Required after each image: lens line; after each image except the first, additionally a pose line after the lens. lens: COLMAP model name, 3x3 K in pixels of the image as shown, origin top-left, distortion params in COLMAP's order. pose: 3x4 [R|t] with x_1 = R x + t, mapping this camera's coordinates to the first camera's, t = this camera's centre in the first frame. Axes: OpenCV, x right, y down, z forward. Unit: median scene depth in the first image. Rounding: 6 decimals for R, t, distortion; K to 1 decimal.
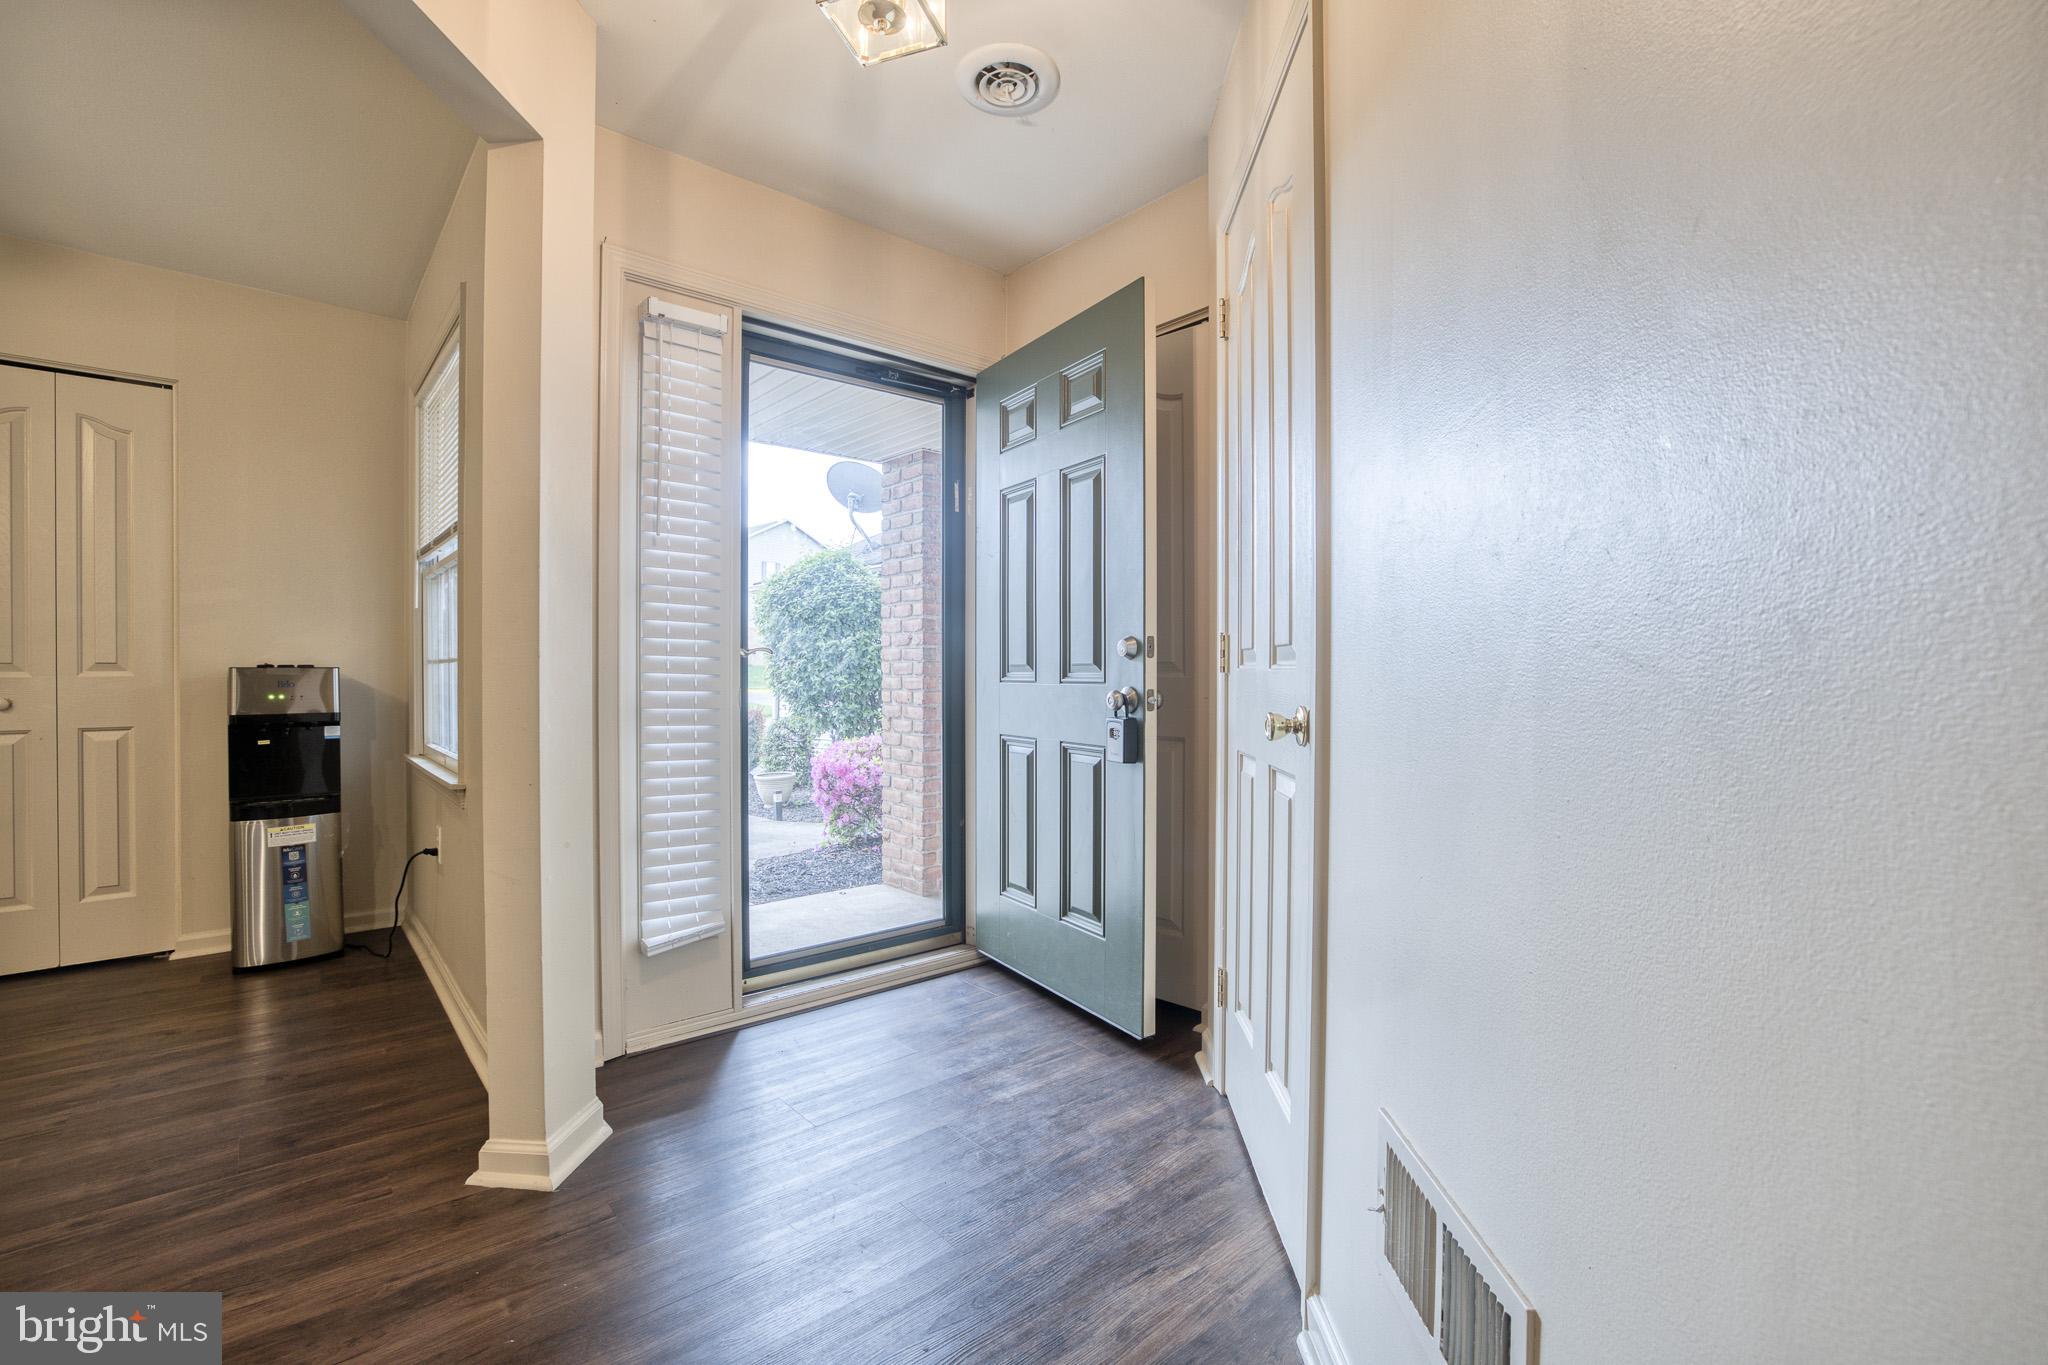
lens RADIAL K [[892.4, 0, 1017.2], [0, 892.4, 675.2], [0, 0, 1]] dist [-0.009116, 0.003779]
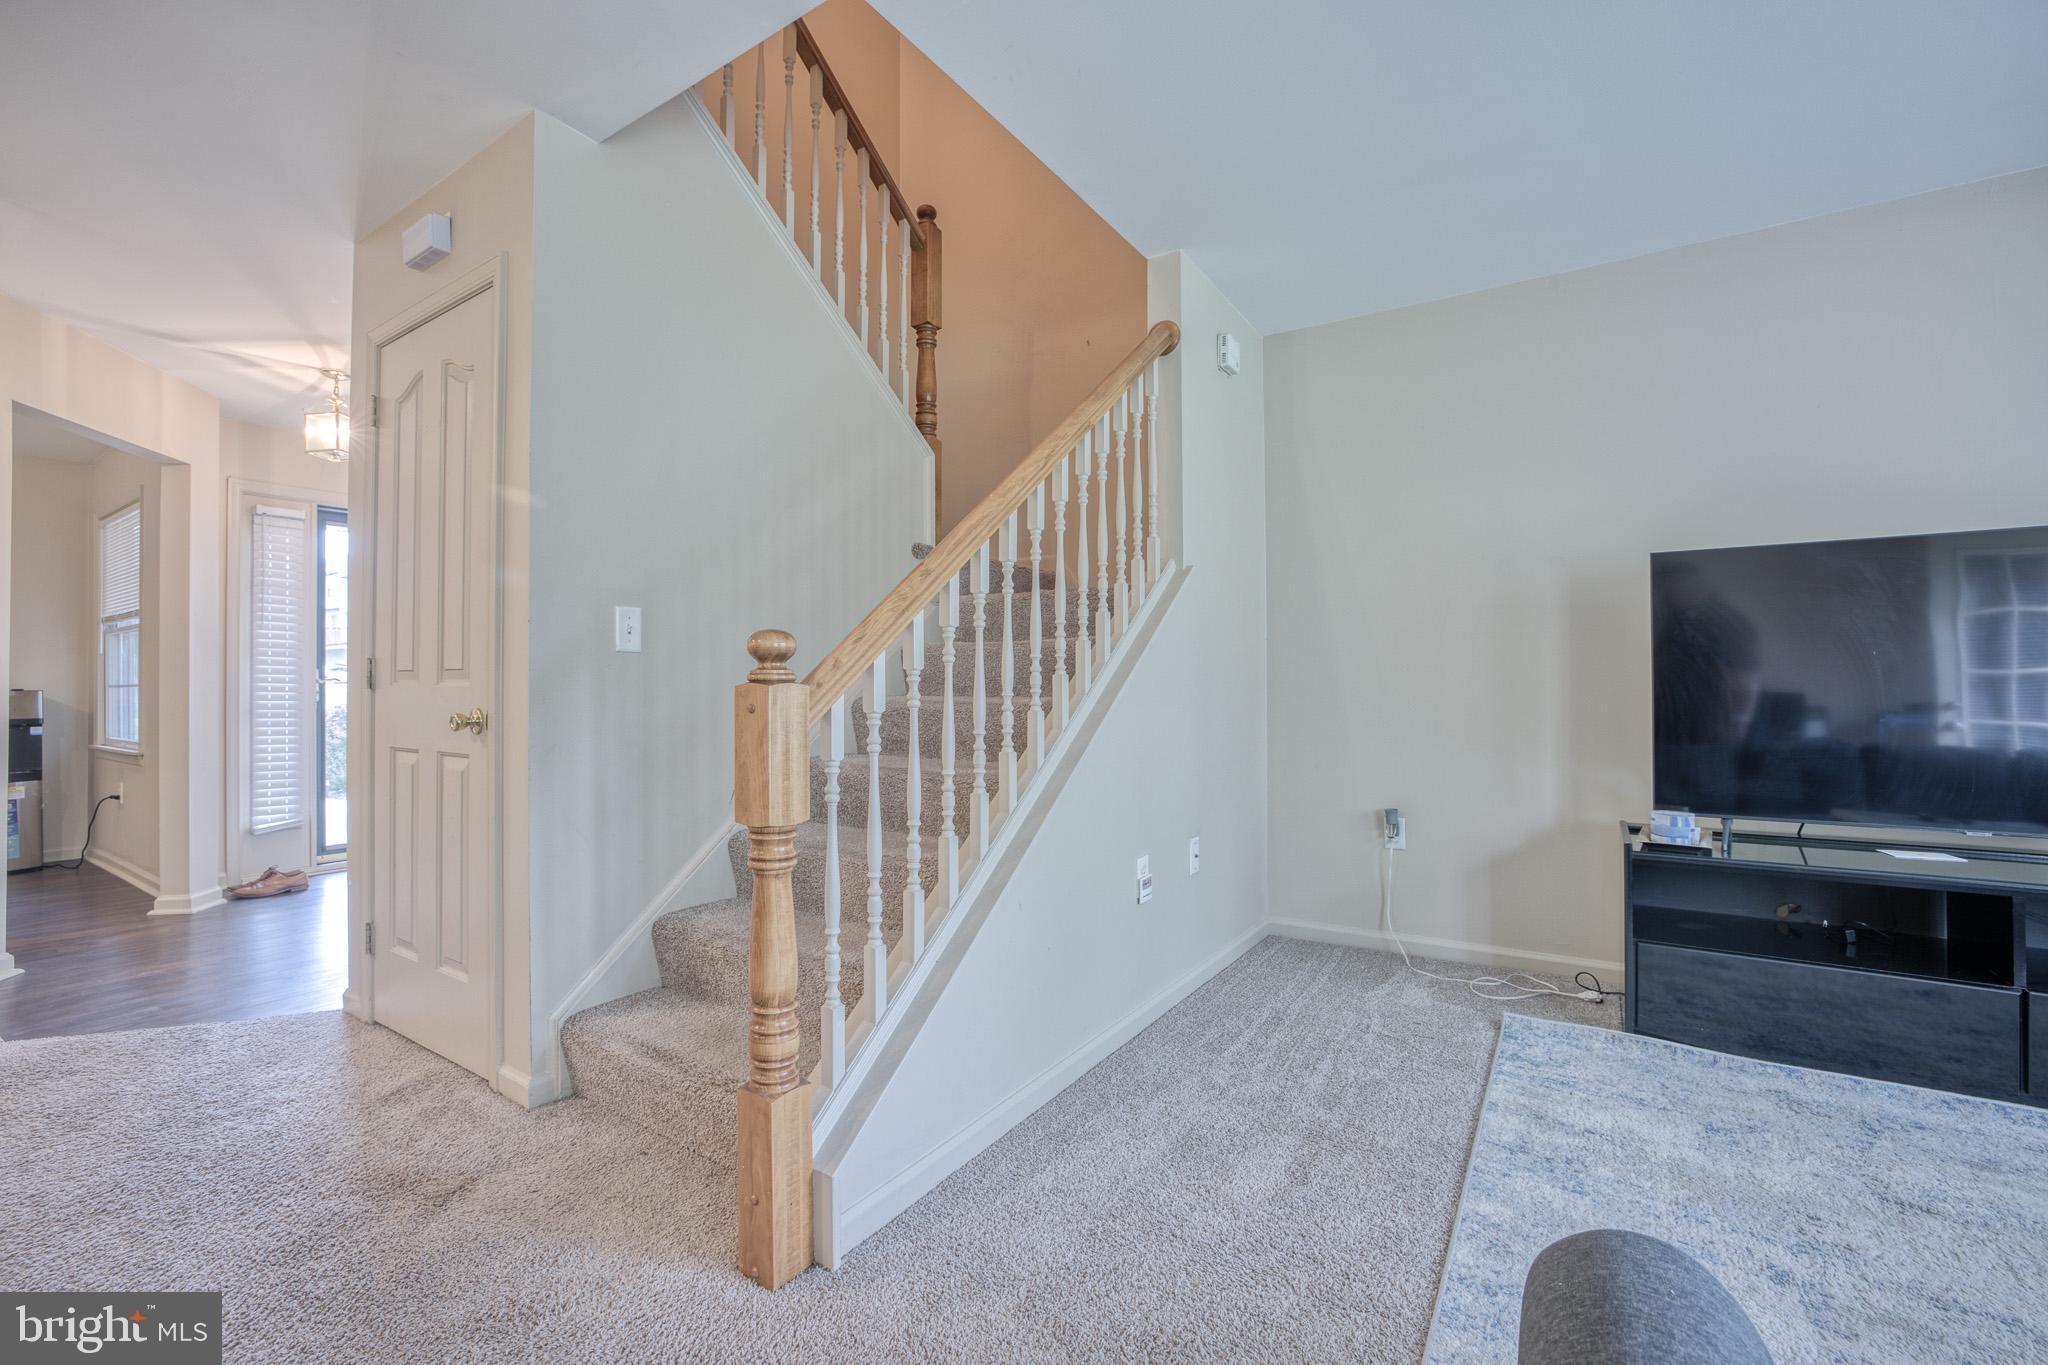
lens RADIAL K [[892.4, 0, 1031.6], [0, 892.4, 685.0], [0, 0, 1]] dist [-0.009116, 0.003779]
pose [[0.967618, -0.002647, 0.252404, 0.706724], [0.005545, 0.999927, -0.010769, 0.012042], [-0.252357, 0.011820, 0.967562, -1.260185]]
